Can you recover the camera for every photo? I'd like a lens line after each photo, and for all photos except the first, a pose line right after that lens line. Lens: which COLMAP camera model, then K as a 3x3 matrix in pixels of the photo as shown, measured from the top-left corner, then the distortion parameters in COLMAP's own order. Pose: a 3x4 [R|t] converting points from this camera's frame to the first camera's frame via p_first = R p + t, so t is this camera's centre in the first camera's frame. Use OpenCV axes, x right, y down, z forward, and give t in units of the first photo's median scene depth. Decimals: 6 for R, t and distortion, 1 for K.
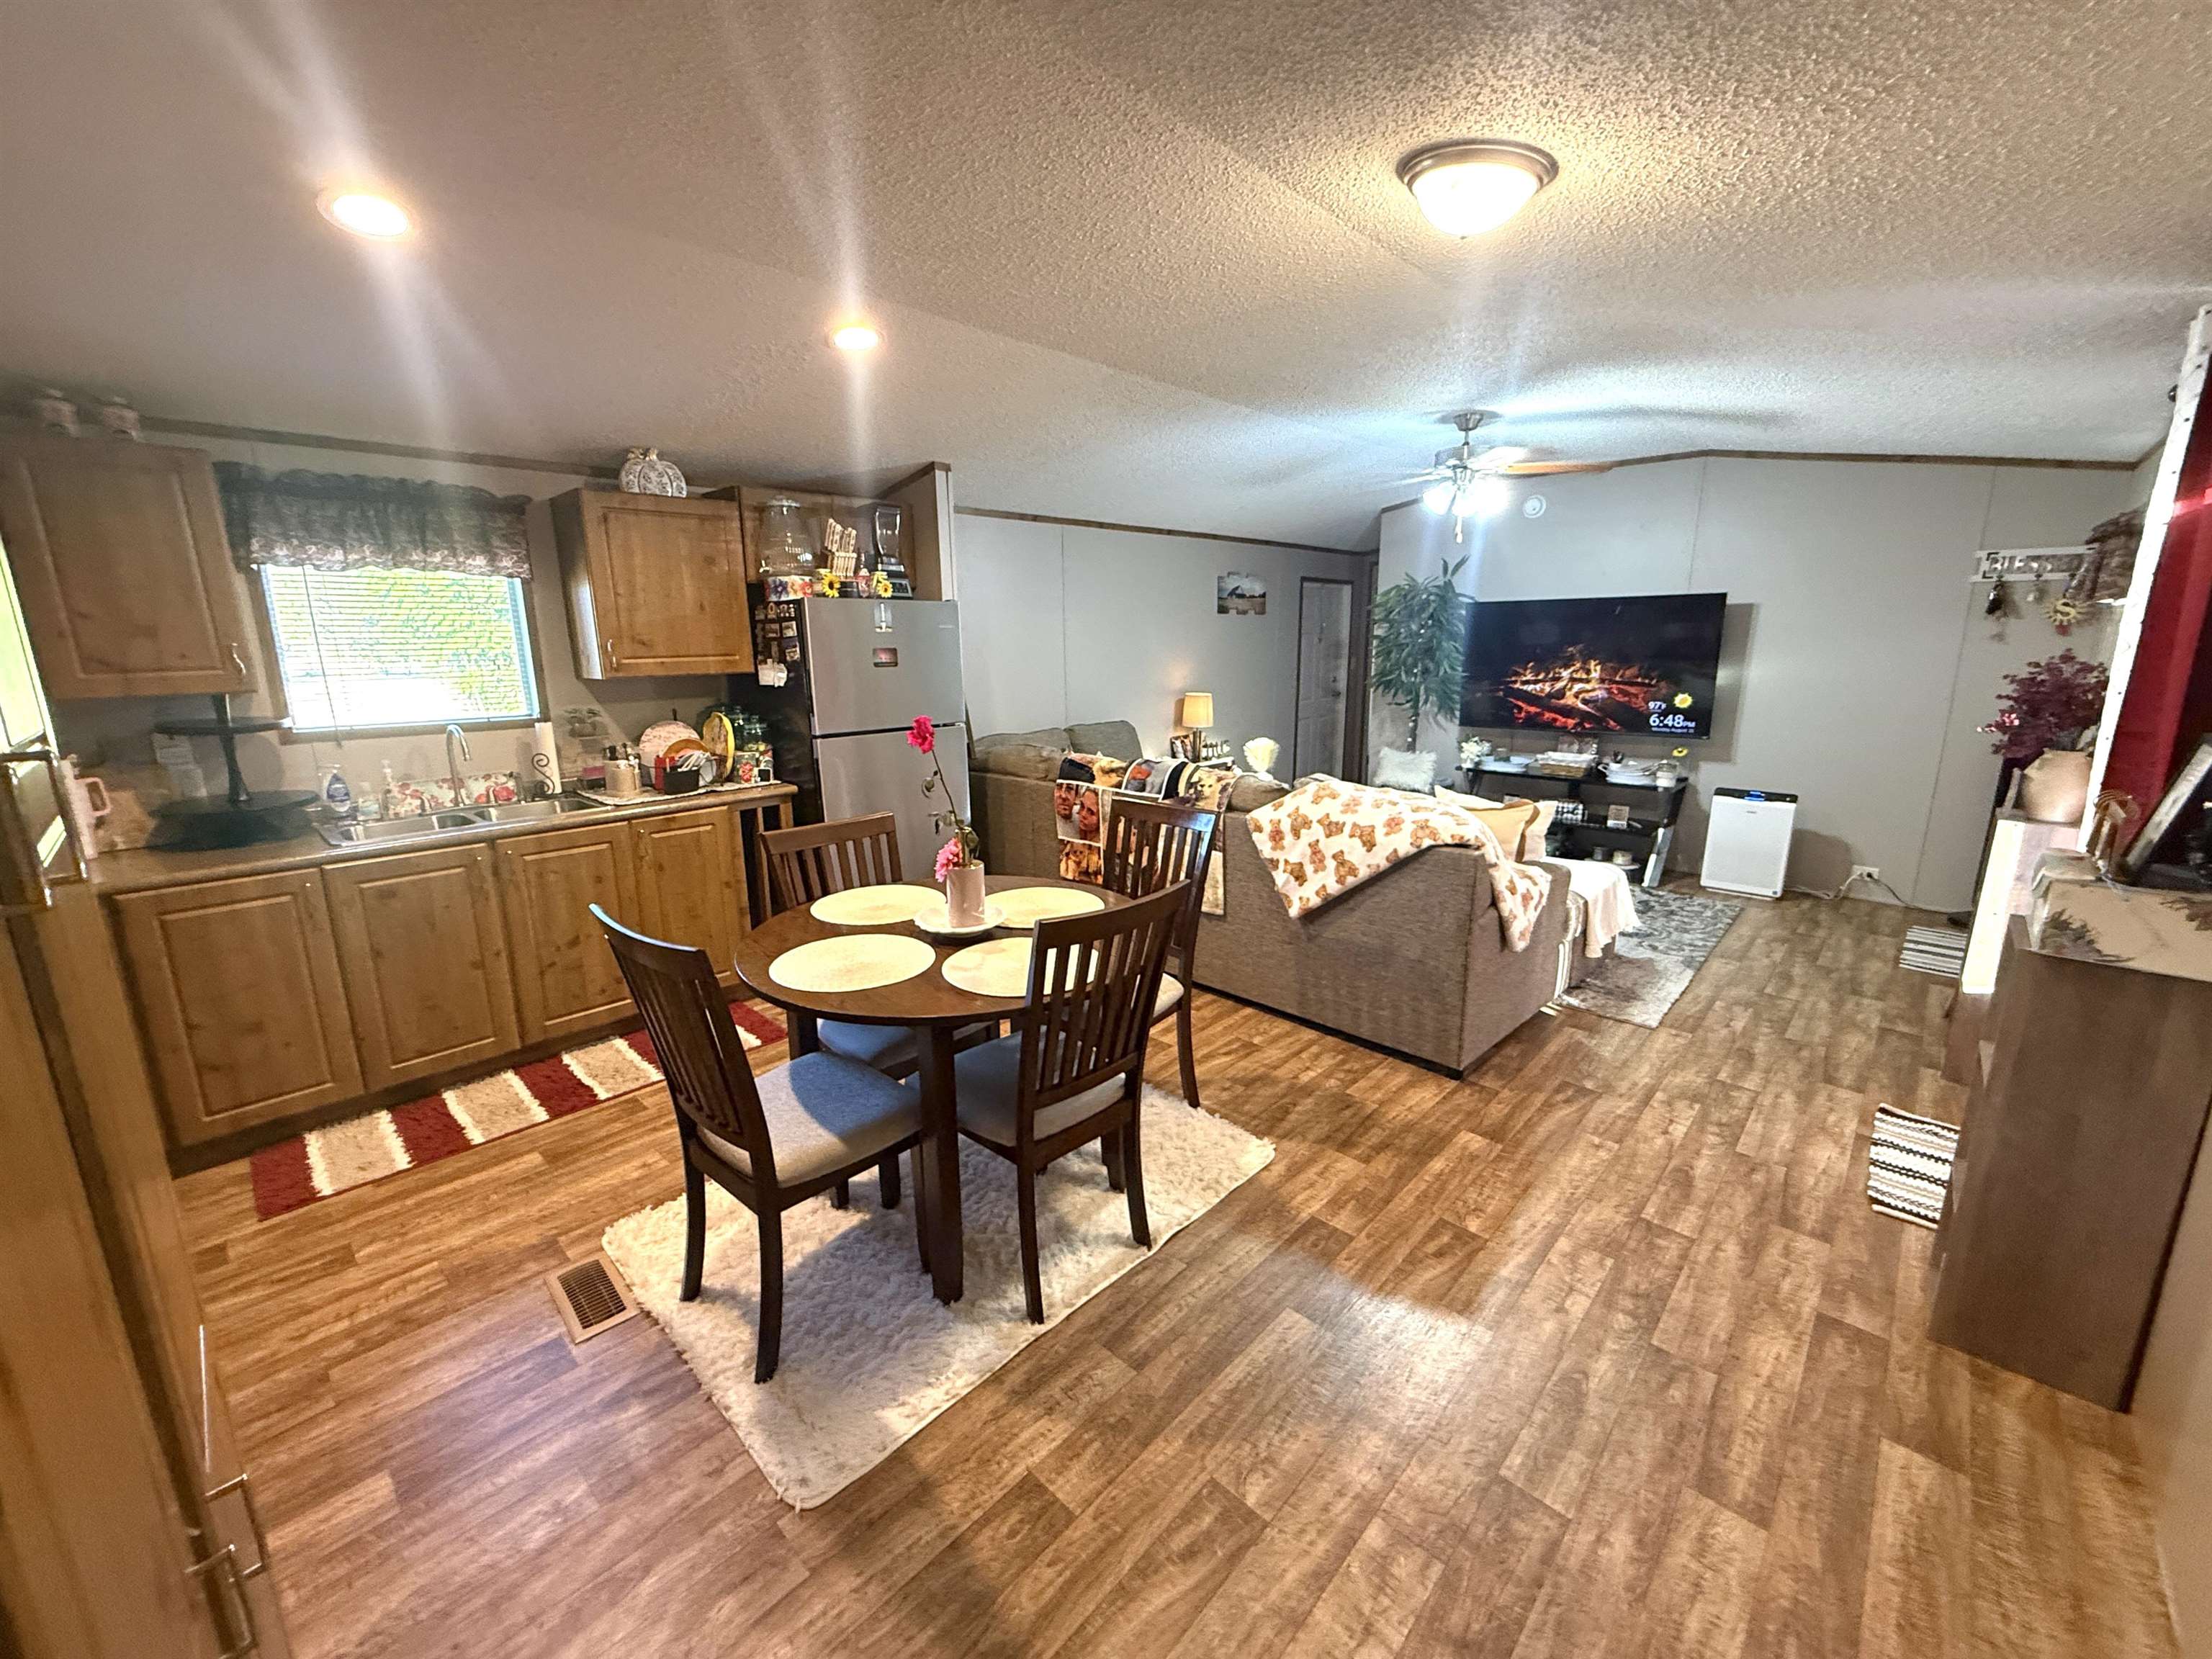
lens RADIAL K [[879.2, 0, 1110.2], [0, 879.2, 830.7], [0, 0, 1]] dist [0.003285, -0.000267]
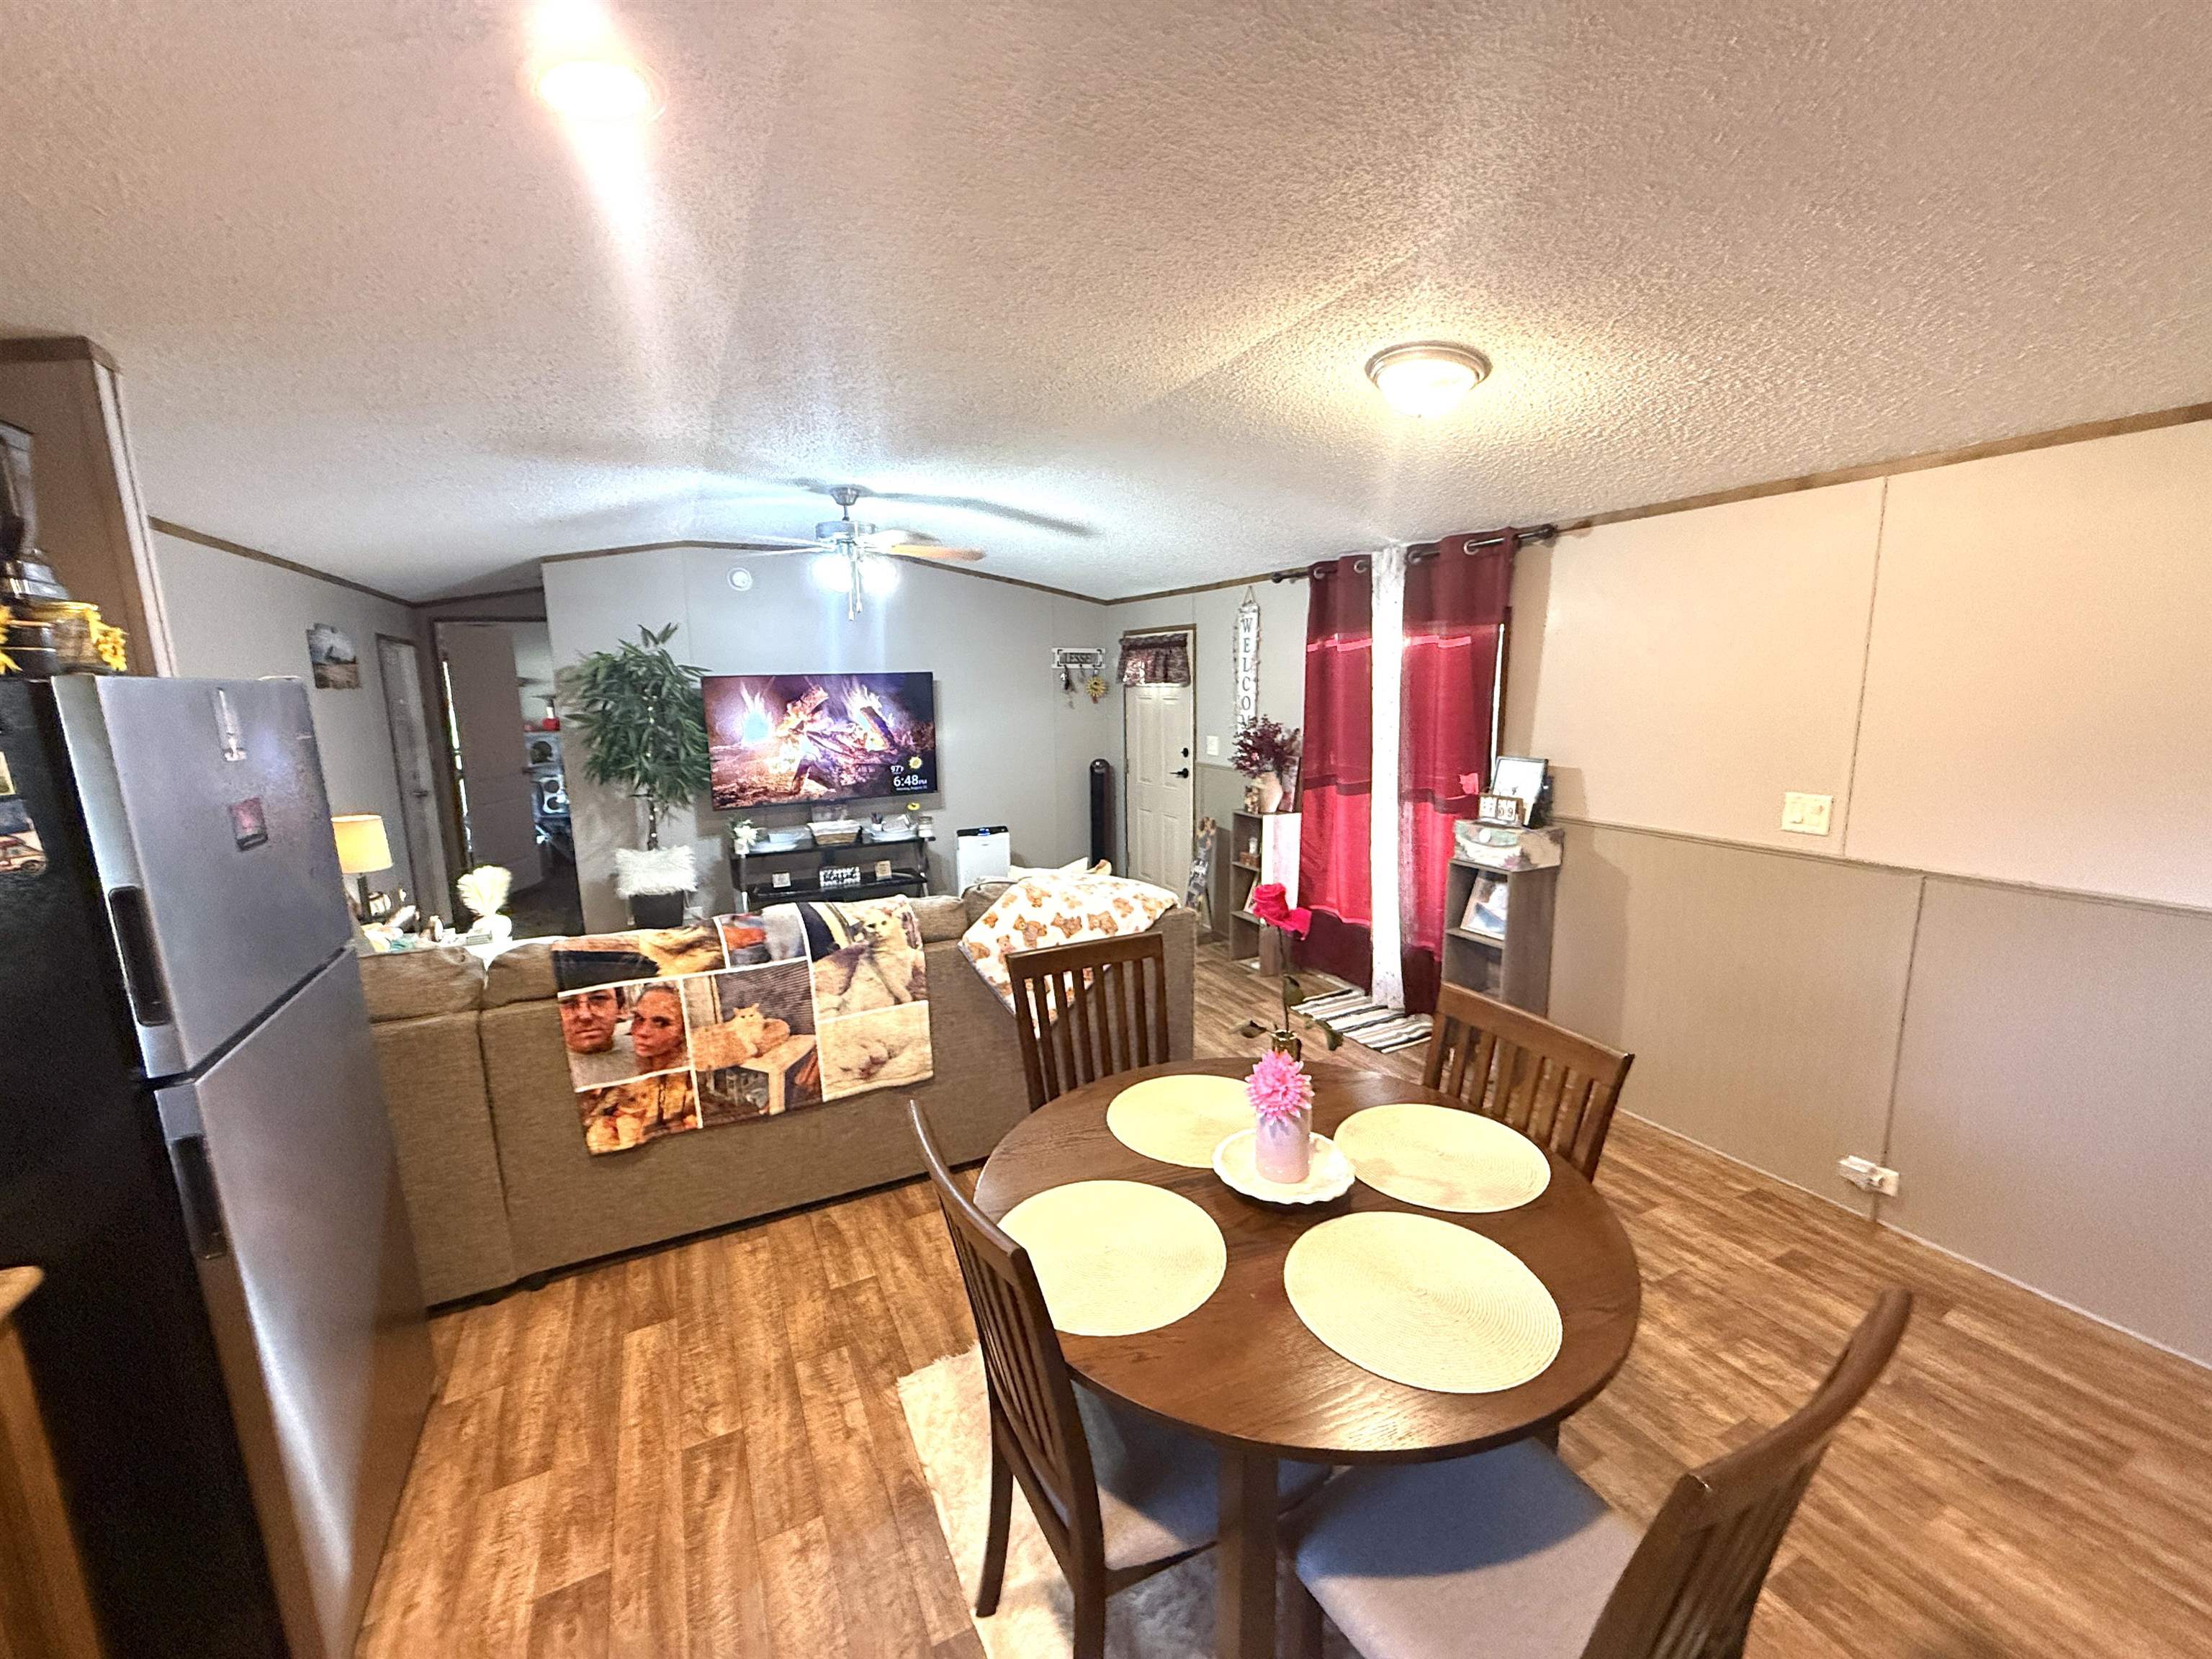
lens RADIAL K [[879.2, 0, 1100.6], [0, 879.2, 830.6], [0, 0, 1]] dist [0.003285, -0.000267]
pose [[0.347108, -0.156184, 0.924729, -0.447175], [0.217208, 0.972612, 0.082740, -0.131209], [-0.912325, 0.172139, 0.371525, 0.456812]]
